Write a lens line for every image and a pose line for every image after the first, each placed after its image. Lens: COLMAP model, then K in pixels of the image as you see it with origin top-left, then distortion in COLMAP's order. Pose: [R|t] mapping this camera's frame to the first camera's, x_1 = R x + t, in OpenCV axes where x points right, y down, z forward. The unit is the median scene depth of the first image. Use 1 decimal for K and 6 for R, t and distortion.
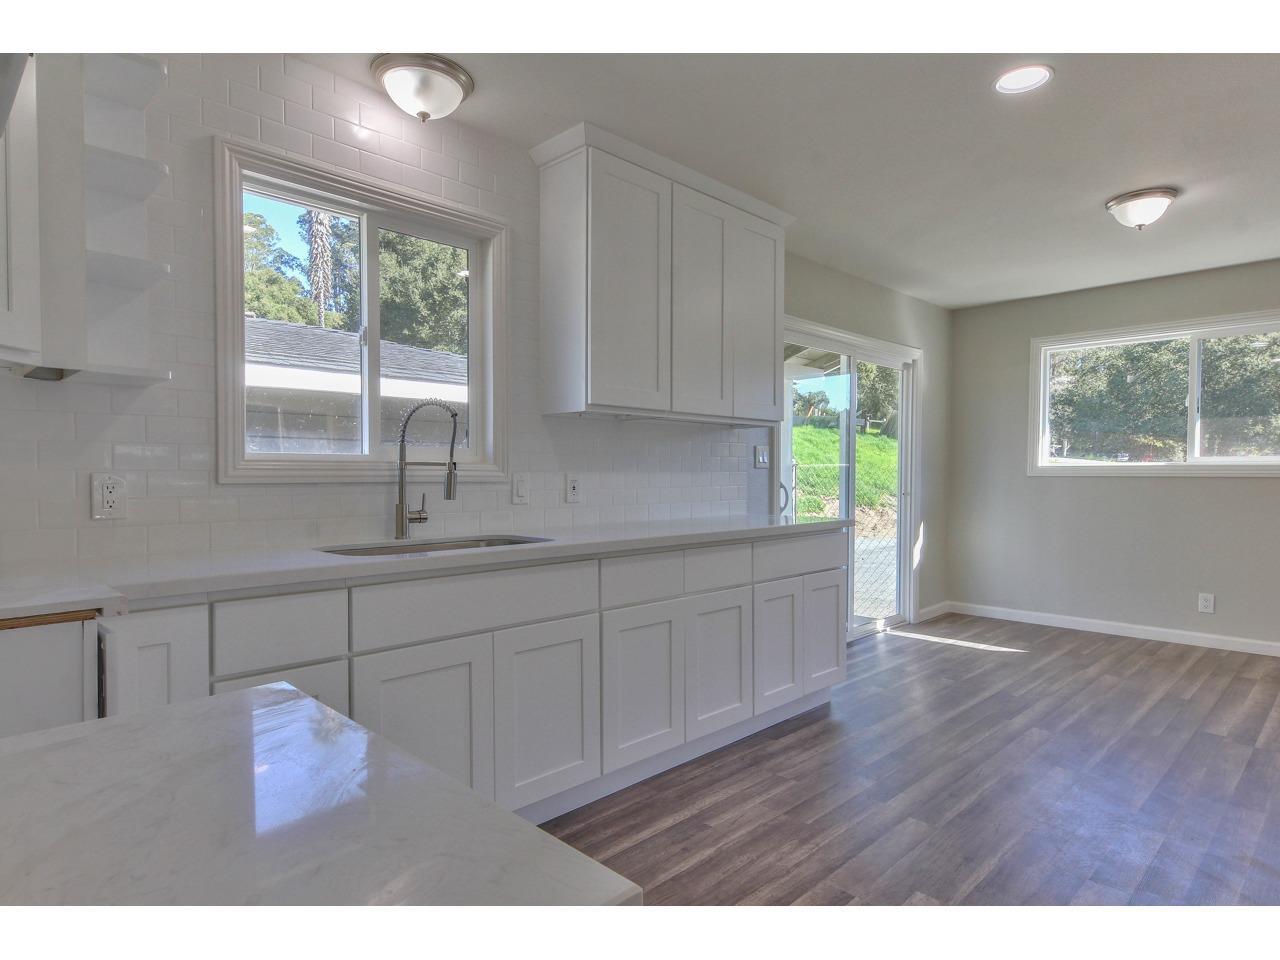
lens RADIAL K [[699.8, 0, 648.0], [0, 699.8, 496.4], [0, 0, 1]] dist [0.018294, 0.000482]
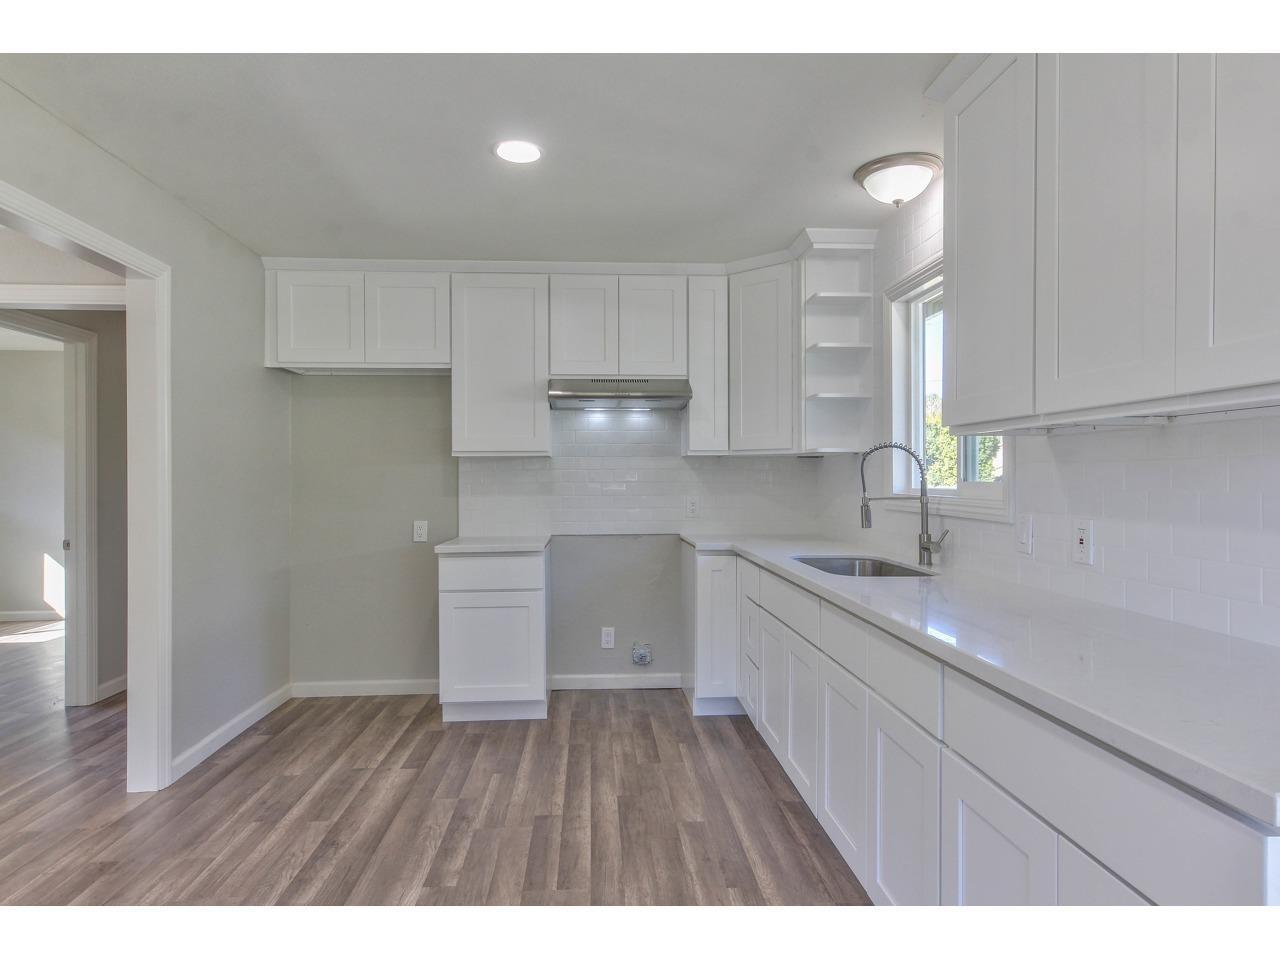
lens RADIAL K [[699.8, 0, 648.0], [0, 699.8, 496.4], [0, 0, 1]] dist [0.018294, 0.000482]
pose [[-0.652939, 0.016560, -0.757230, 0.828901], [-0.025261, 0.998729, 0.043623, -0.090892], [0.756989, 0.047612, -0.651690, 1.444149]]
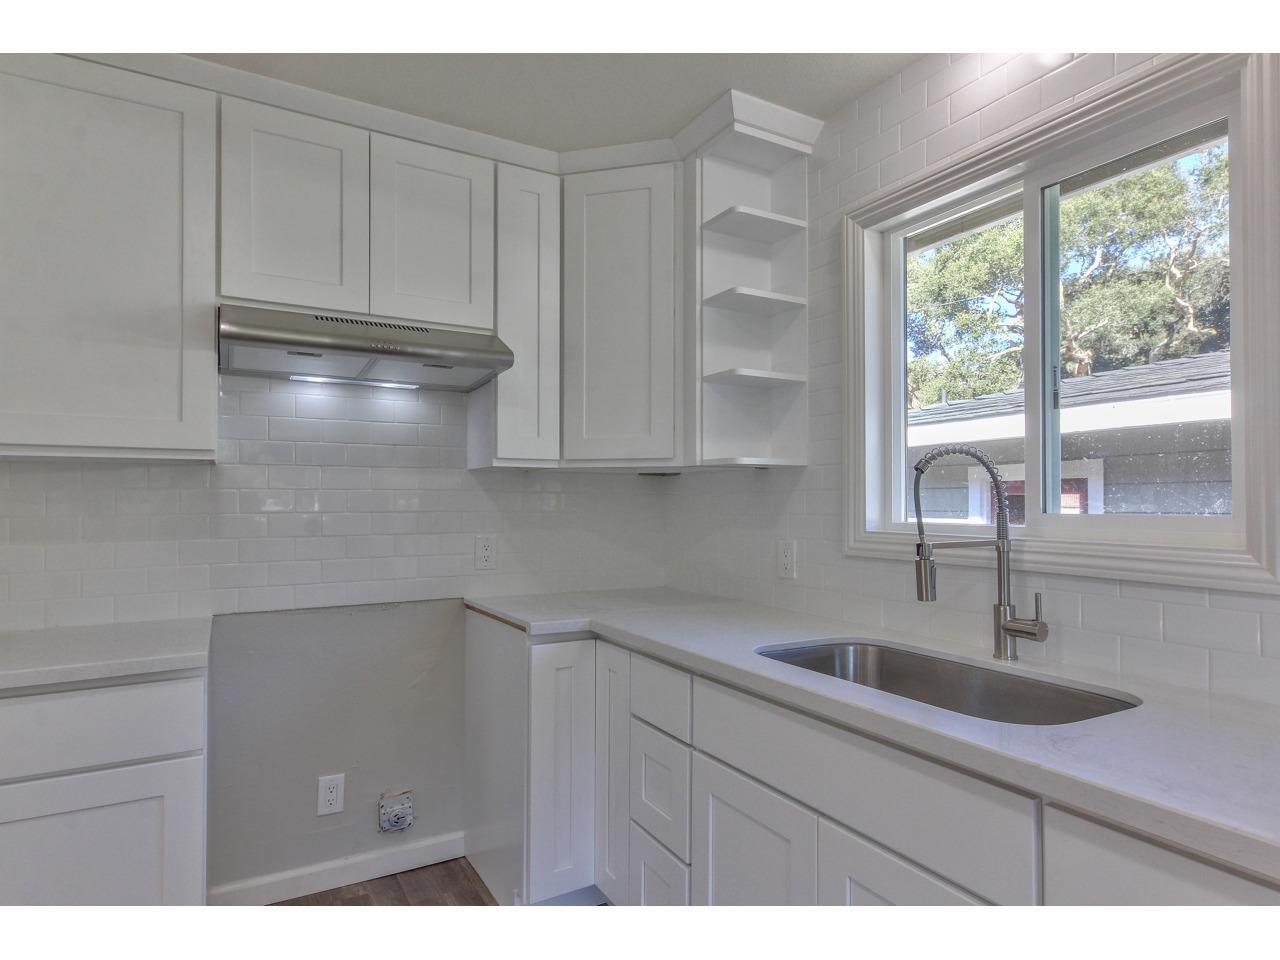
lens RADIAL K [[699.8, 0, 648.0], [0, 699.8, 496.4], [0, 0, 1]] dist [0.018294, 0.000482]
pose [[-0.256414, -0.011900, -0.966494, 0.382782], [-0.032578, 0.999462, -0.003663, -0.079345], [0.966018, 0.030548, -0.256663, 0.872619]]
